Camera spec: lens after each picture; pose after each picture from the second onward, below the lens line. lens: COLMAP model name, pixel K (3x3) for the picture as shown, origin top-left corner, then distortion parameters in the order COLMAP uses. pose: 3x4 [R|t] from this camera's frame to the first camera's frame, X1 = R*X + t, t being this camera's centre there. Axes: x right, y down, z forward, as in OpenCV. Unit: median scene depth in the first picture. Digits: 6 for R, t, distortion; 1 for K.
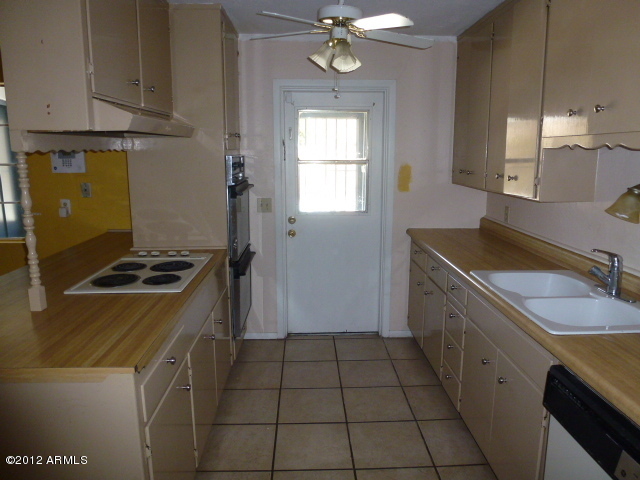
lens RADIAL K [[465.9, 0, 320.0], [0, 465.9, 240.3], [0, 0, 1]] dist [-0.041807, 0.000213]
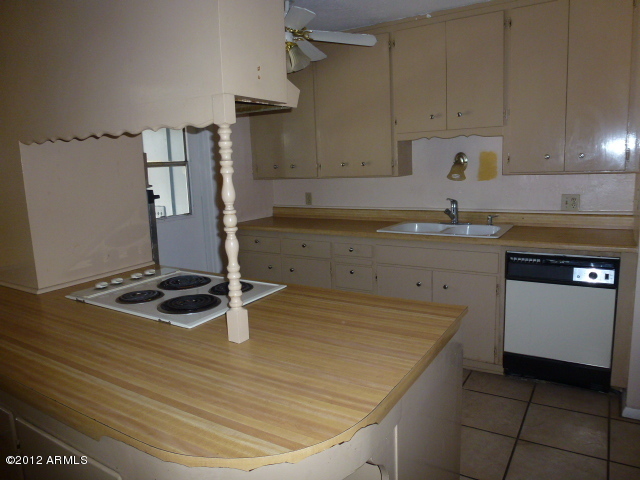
lens RADIAL K [[465.9, 0, 320.6], [0, 465.9, 239.6], [0, 0, 1]] dist [-0.041807, 0.000213]
pose [[0.557444, -0.160230, 0.814605, -1.187700], [0.193838, 0.979199, 0.059959, -0.027469], [-0.807268, 0.124478, 0.576908, 0.464564]]
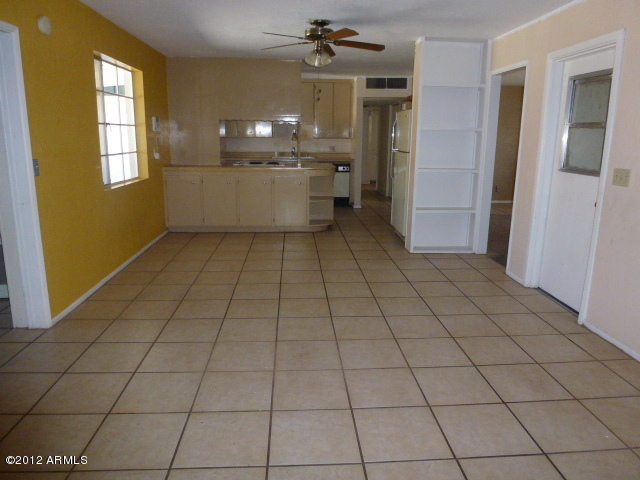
lens RADIAL K [[465.9, 0, 322.6], [0, 465.9, 241.4], [0, 0, 1]] dist [-0.041807, 0.000213]
pose [[-0.025686, -0.211962, 0.976940, -4.497844], [0.169891, 0.962121, 0.213214, -0.010840], [-0.985128, 0.171450, 0.011297, 0.913455]]
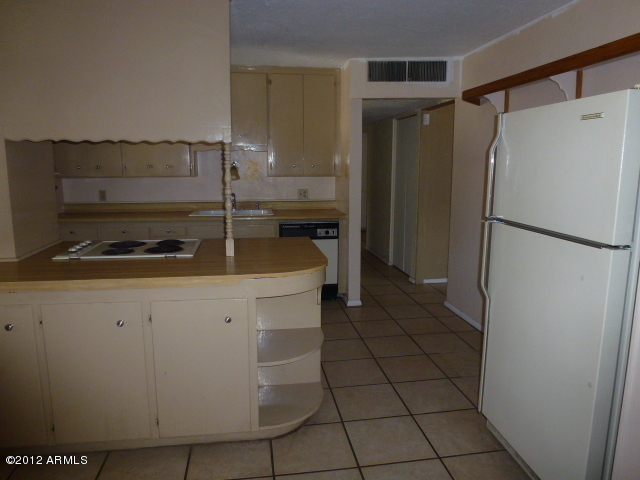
lens RADIAL K [[465.9, 0, 319.0], [0, 465.9, 238.1], [0, 0, 1]] dist [-0.041807, 0.000213]
pose [[-0.116007, -0.157100, 0.980746, -2.123870], [0.183137, 0.967100, 0.176576, -0.105311], [-0.976219, 0.200095, -0.083420, 0.885829]]
